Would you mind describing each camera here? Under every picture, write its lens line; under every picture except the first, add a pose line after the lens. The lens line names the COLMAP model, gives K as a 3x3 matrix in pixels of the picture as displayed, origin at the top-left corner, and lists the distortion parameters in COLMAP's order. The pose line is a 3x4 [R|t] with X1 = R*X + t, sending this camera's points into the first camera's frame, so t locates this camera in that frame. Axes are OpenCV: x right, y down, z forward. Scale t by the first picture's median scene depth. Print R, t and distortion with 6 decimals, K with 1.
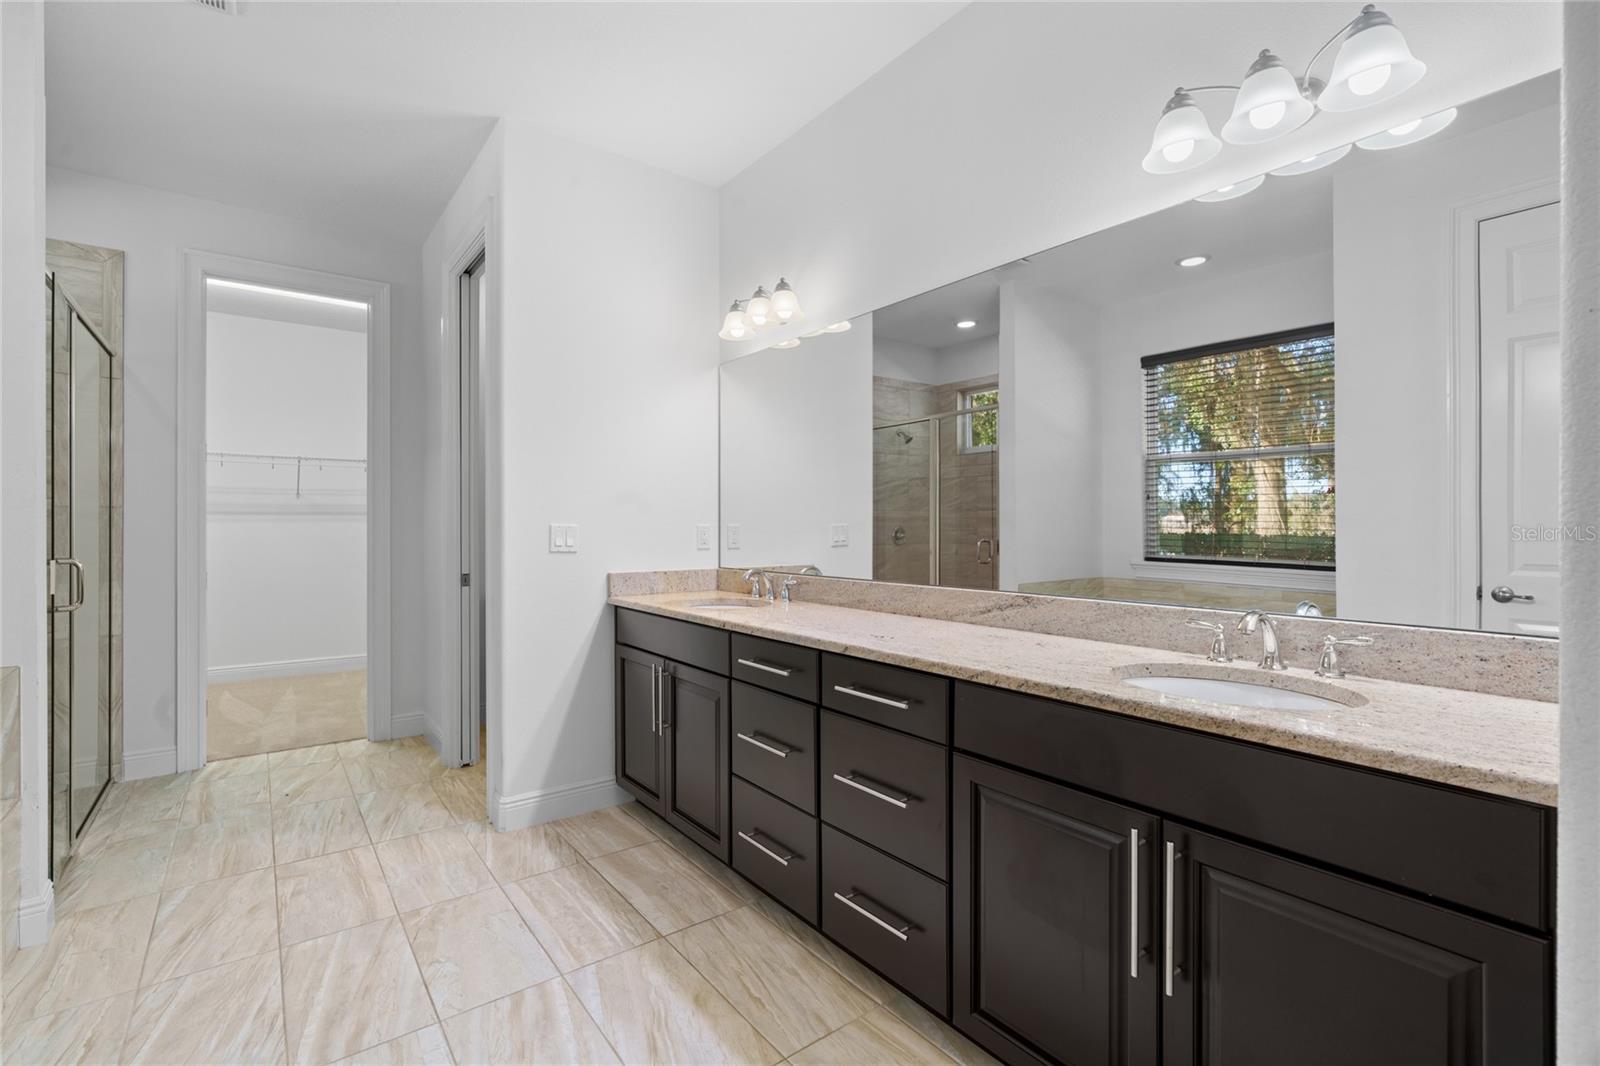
lens RADIAL K [[712.3, 0, 794.8], [0, 712.3, 528.2], [0, 0, 1]] dist [-0.001101, 0.000152]
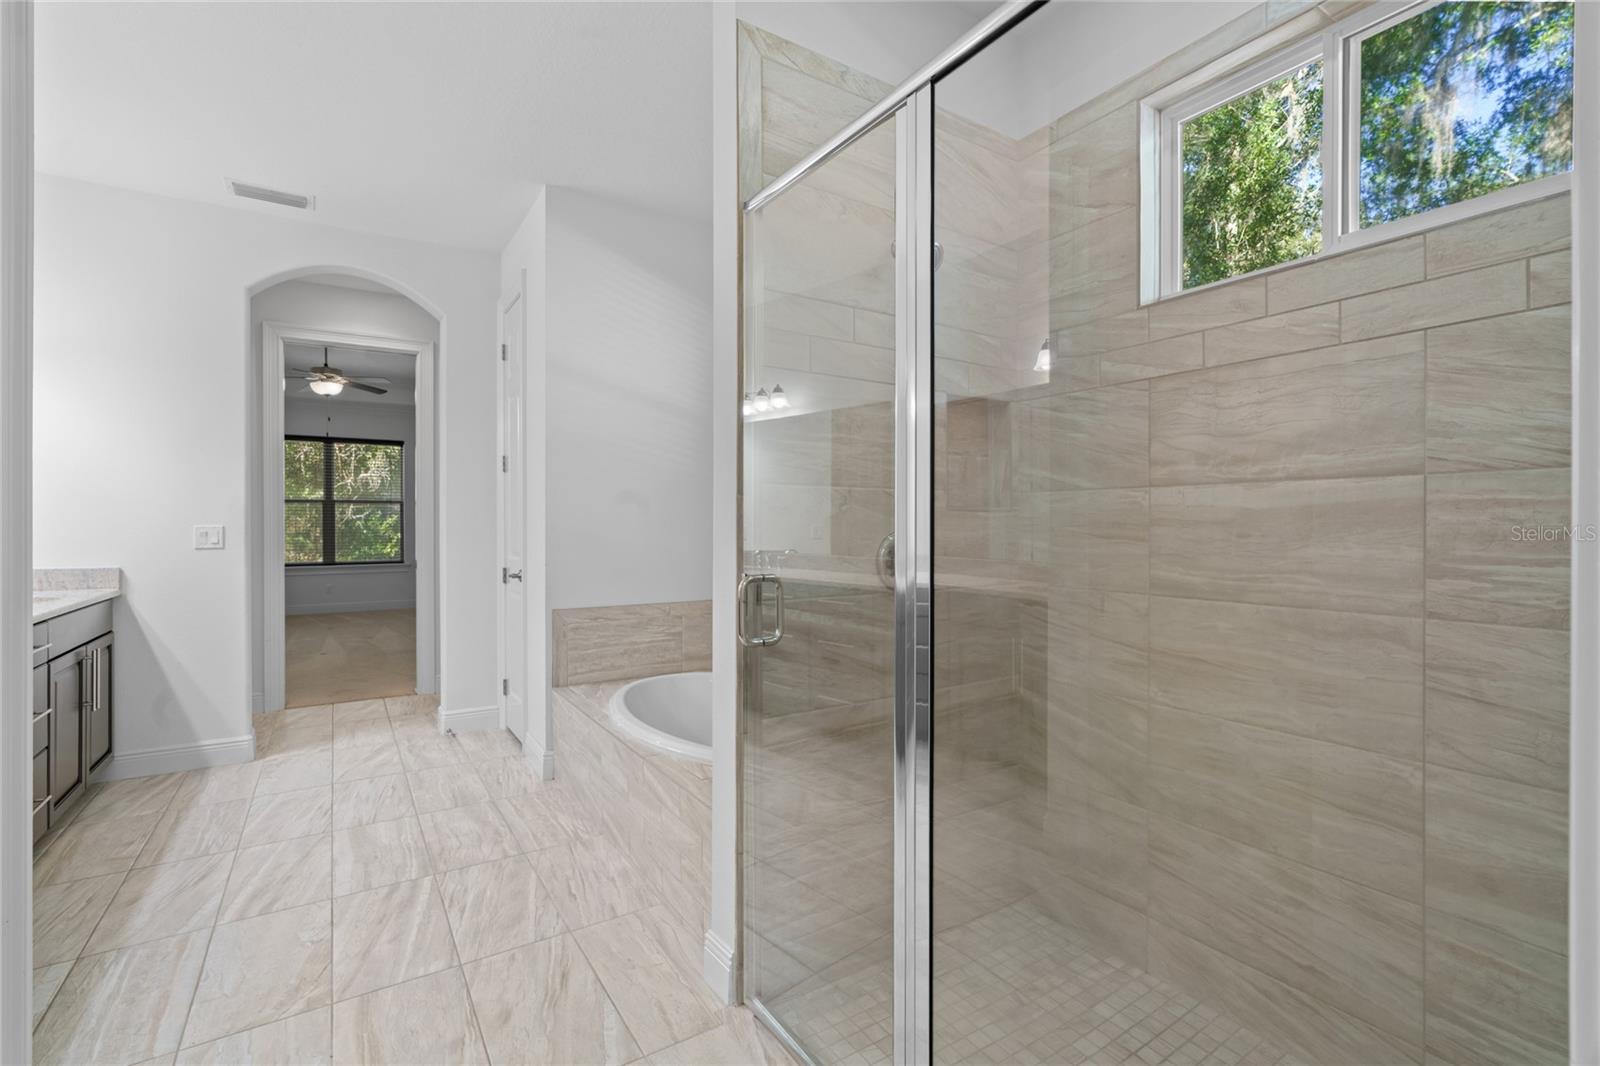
lens RADIAL K [[712.3, 0, 794.8], [0, 712.3, 528.2], [0, 0, 1]] dist [-0.001101, 0.000152]
pose [[-0.997135, -0.002713, 0.075597, -0.872488], [-0.002606, 0.999995, 0.001514, -0.004926], [-0.075600, 0.001313, -0.997137, 1.349679]]
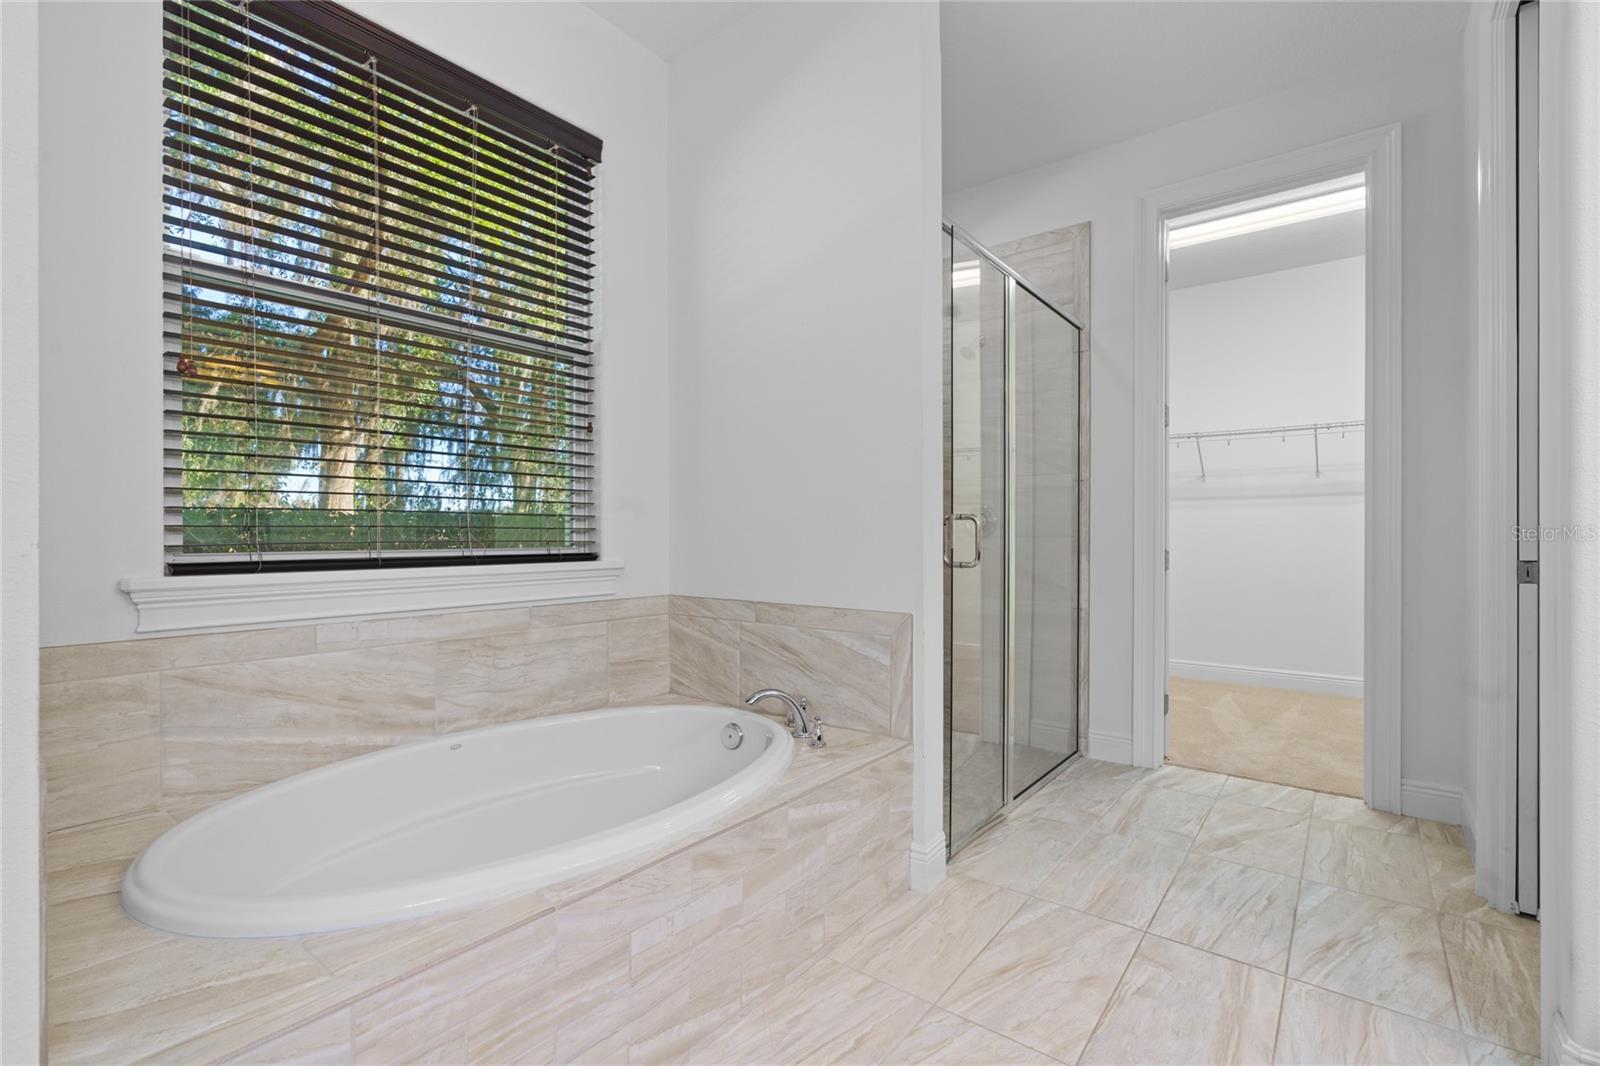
lens RADIAL K [[722.8, 0, 780.3], [0, 722.8, 538.8], [0, 0, 1]] dist [-0.001346, 0.001642]
pose [[0.244113, 0.001948, -0.969745, -0.085422], [-0.000286, 0.999998, 0.001937, 0.057628], [0.969747, -0.000196, 0.244114, 0.389754]]
